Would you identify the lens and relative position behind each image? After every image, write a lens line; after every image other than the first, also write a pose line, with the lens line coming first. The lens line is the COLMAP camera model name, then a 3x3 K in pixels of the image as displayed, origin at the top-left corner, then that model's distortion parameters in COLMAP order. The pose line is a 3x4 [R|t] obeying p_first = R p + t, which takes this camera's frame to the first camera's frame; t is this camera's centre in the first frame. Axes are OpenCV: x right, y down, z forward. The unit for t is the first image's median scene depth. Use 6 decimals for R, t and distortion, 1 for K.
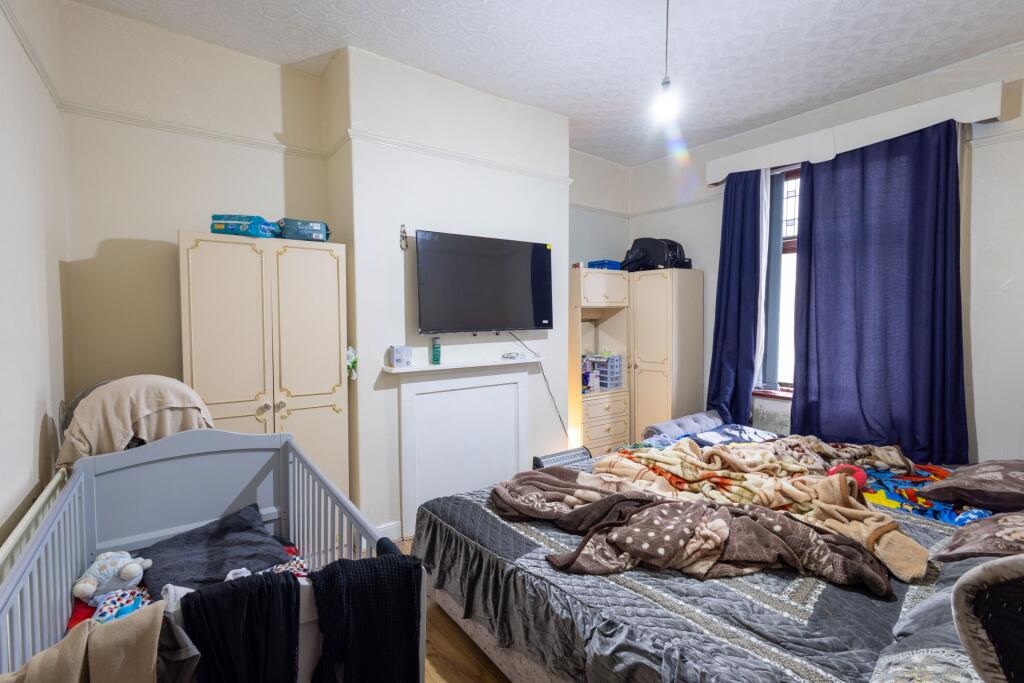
lens RADIAL K [[462.1, 0, 511.7], [0, 462.1, 337.4], [0, 0, 1]] dist [0.004433, 0.000144]
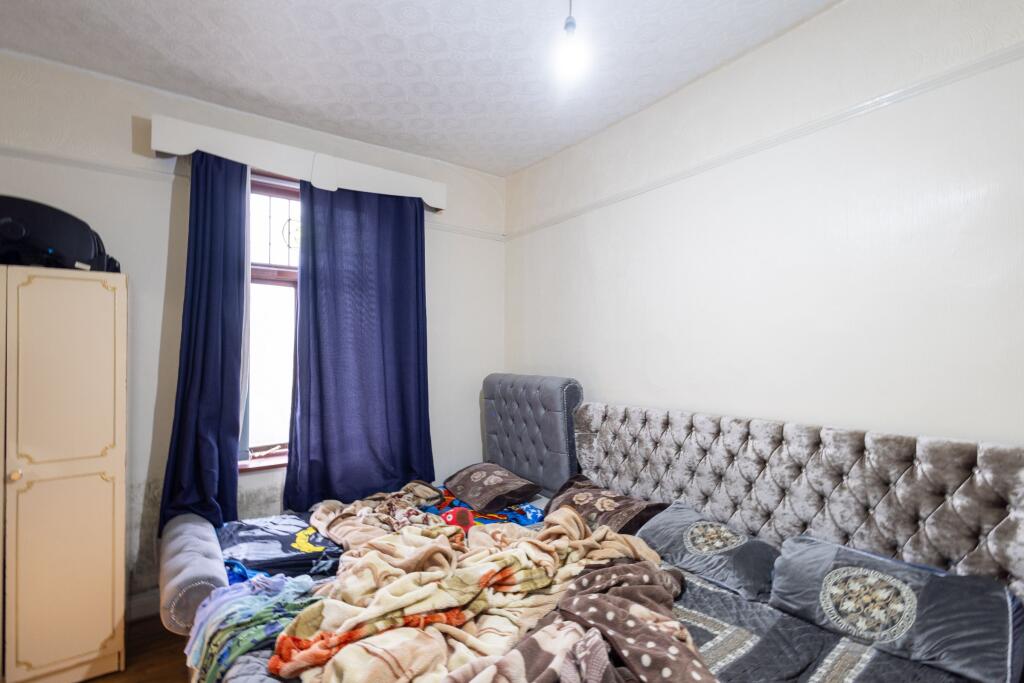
lens RADIAL K [[460.2, 0, 511.3], [0, 460.2, 343.8], [0, 0, 1]] dist [0.008396, 0.000197]
pose [[0.034233, 0.032767, 0.998877, -0.198503], [0.062405, 0.997442, -0.034858, -0.024441], [-0.997464, 0.063528, 0.032100, 0.613388]]
